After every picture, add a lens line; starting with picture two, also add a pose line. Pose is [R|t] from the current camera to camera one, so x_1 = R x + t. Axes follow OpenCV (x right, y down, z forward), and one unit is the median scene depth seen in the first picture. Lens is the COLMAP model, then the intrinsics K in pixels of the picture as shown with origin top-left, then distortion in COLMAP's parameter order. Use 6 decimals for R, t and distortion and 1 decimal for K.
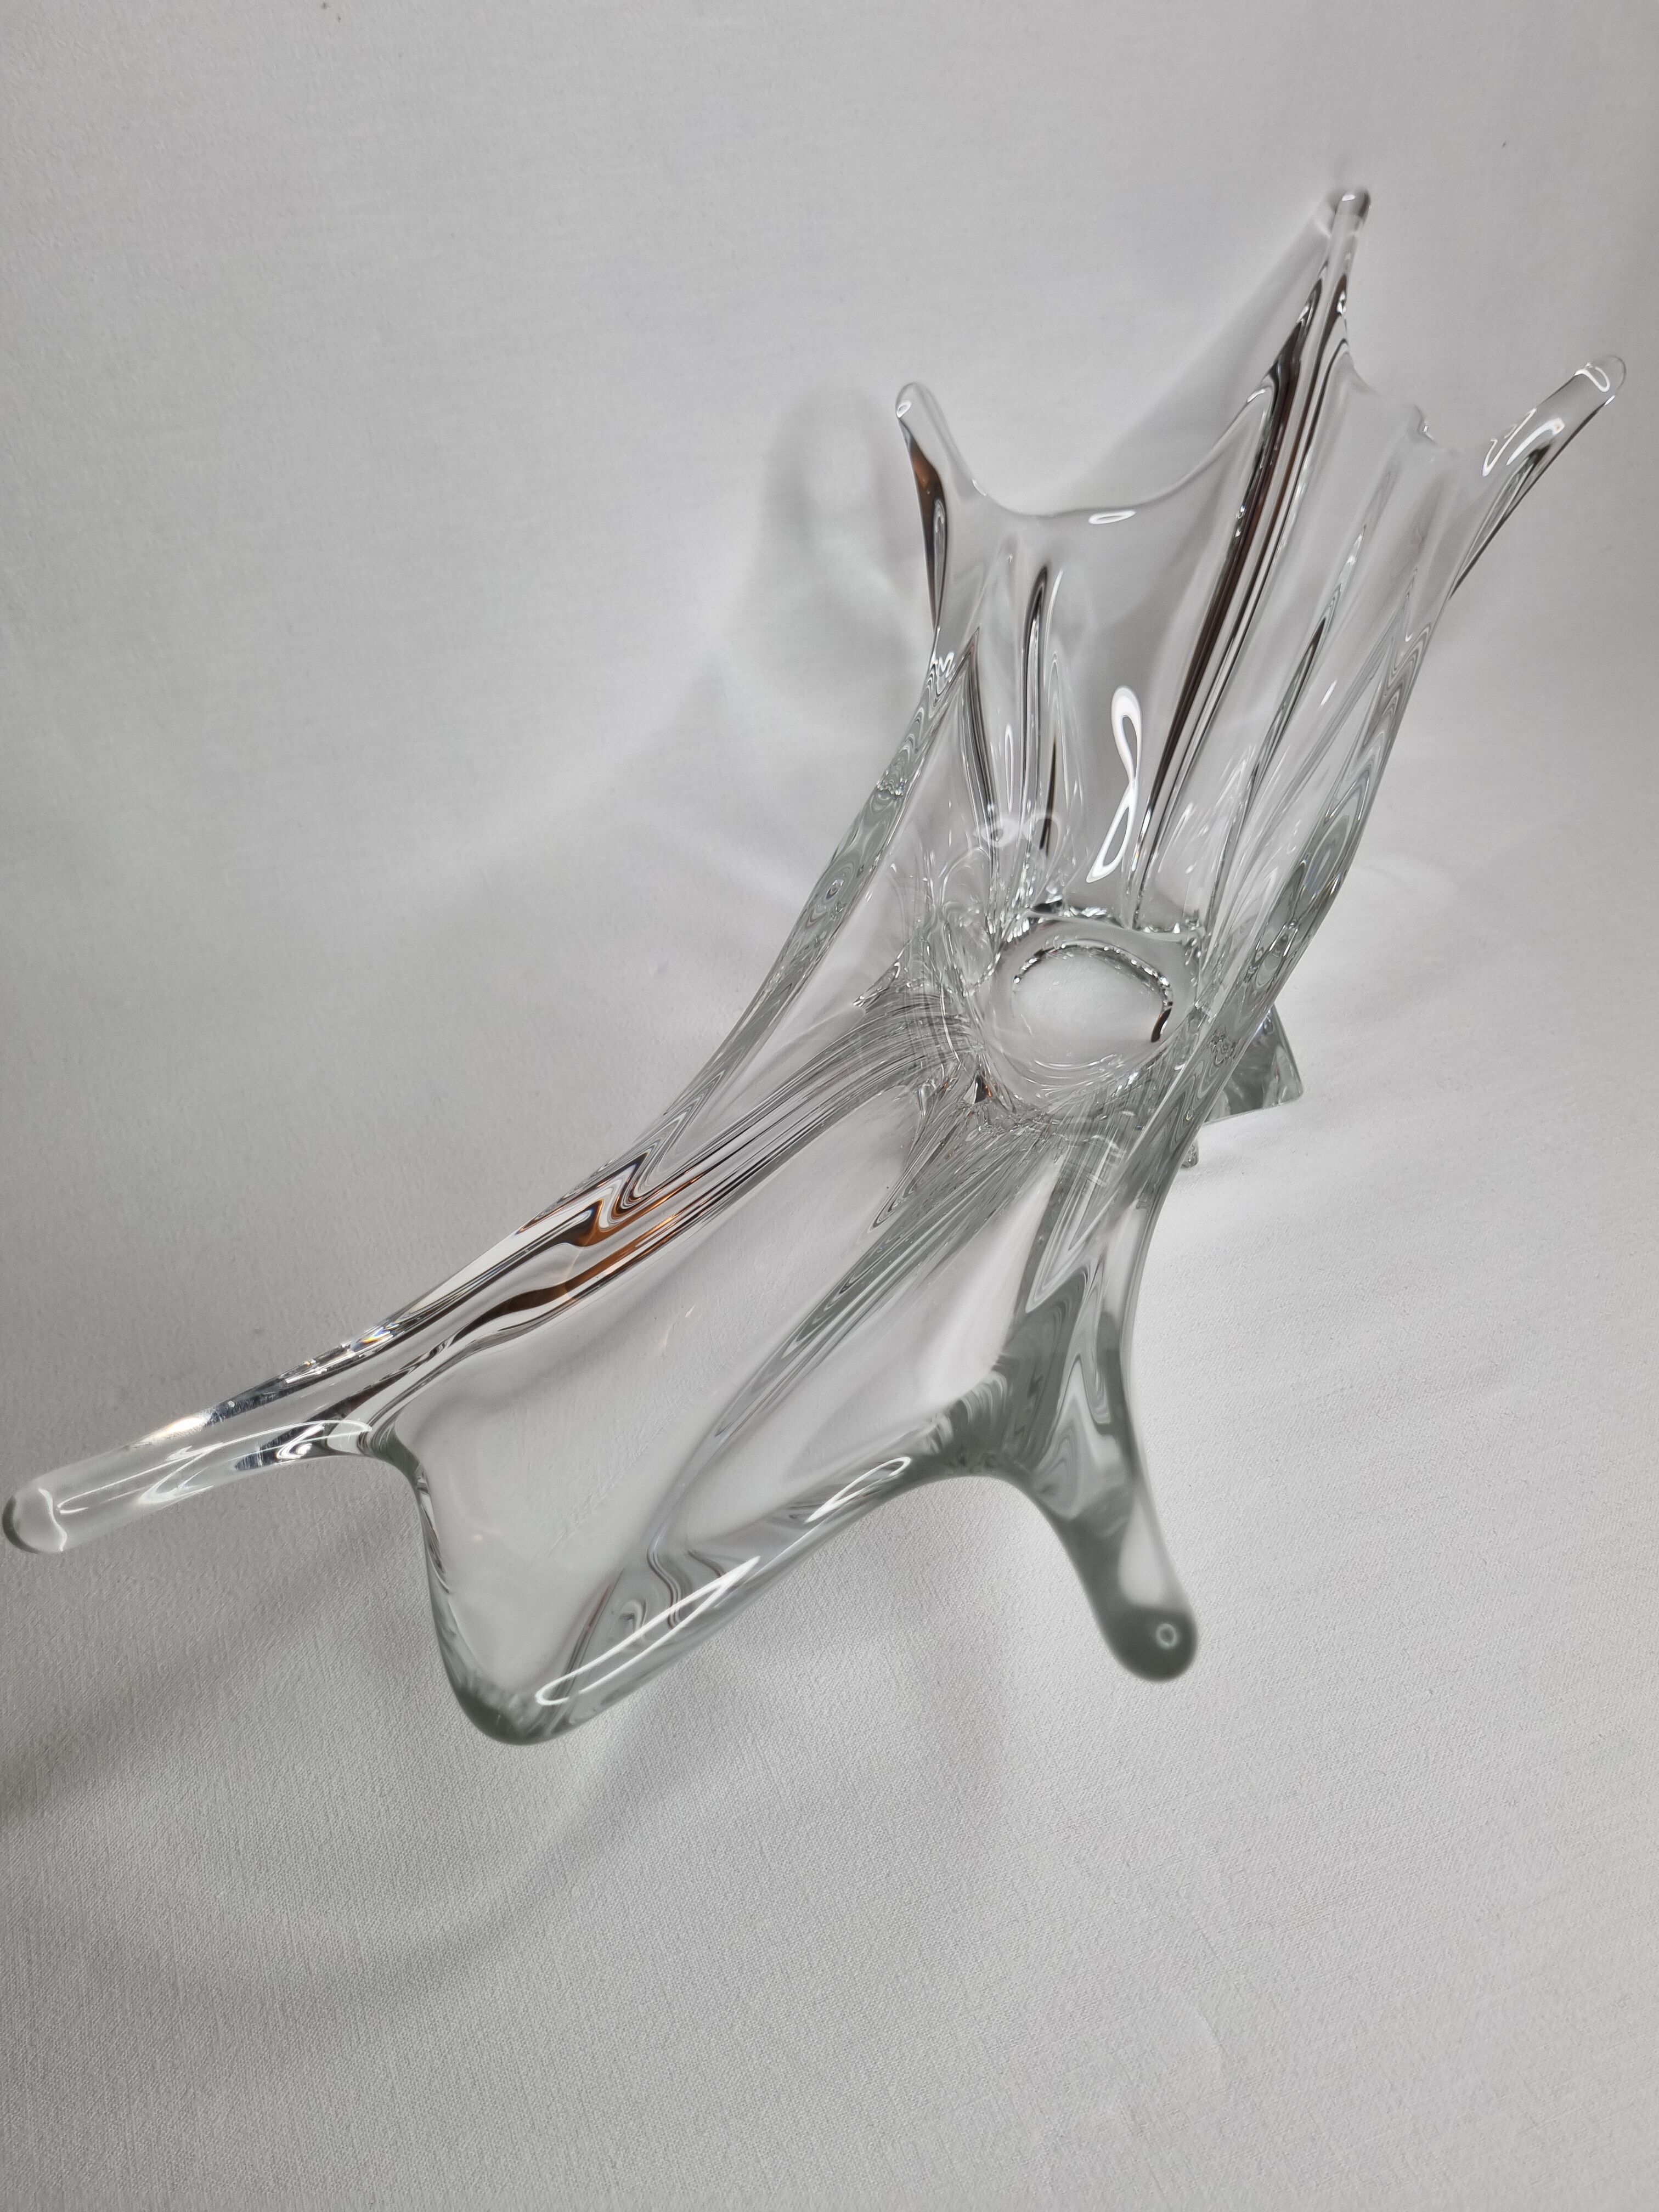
lens RADIAL K [[1699.0, 0, 840.3], [0, 1699.0, 1091.2], [0, 0, 1]] dist [0.028275, -0.037684]
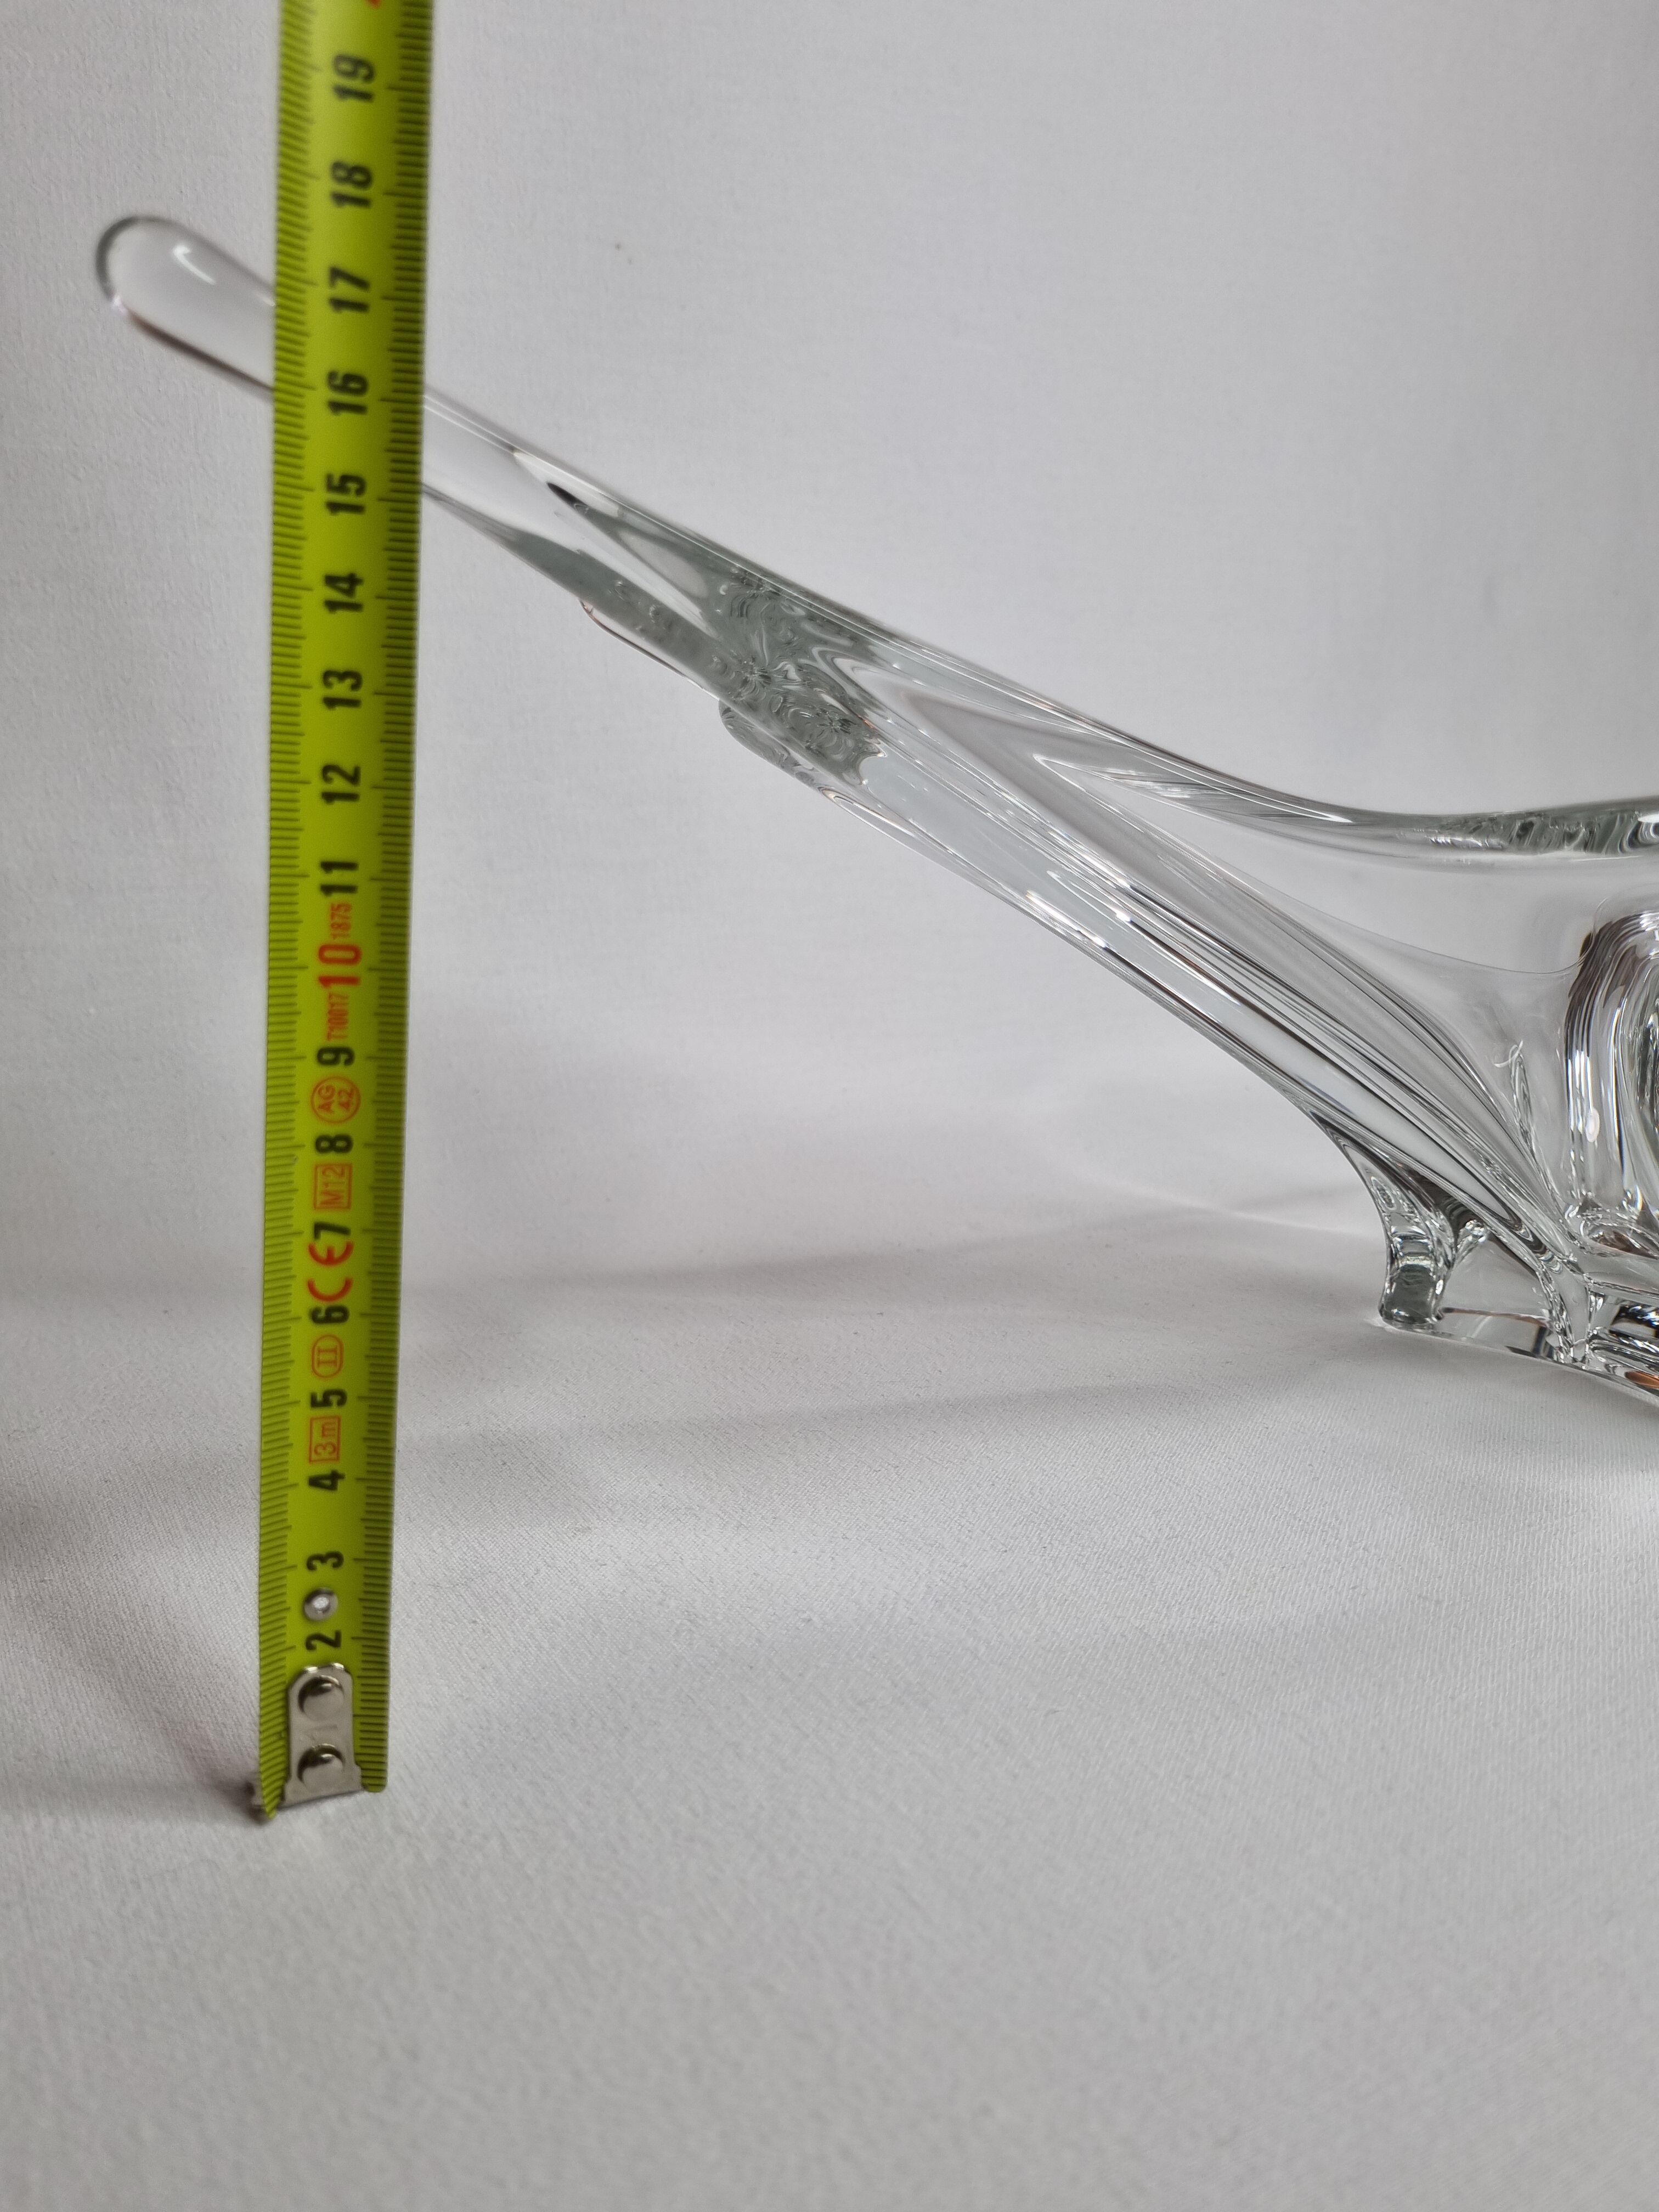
lens RADIAL K [[1699.0, 0, 846.4], [0, 1699.0, 1111.0], [0, 0, 1]] dist [0.028275, -0.037684]
pose [[0.991636, 0.001852, 0.129051, -0.452473], [0.059832, 0.879367, -0.472371, 0.413572], [-0.114358, 0.476142, 0.871901, 0.557187]]
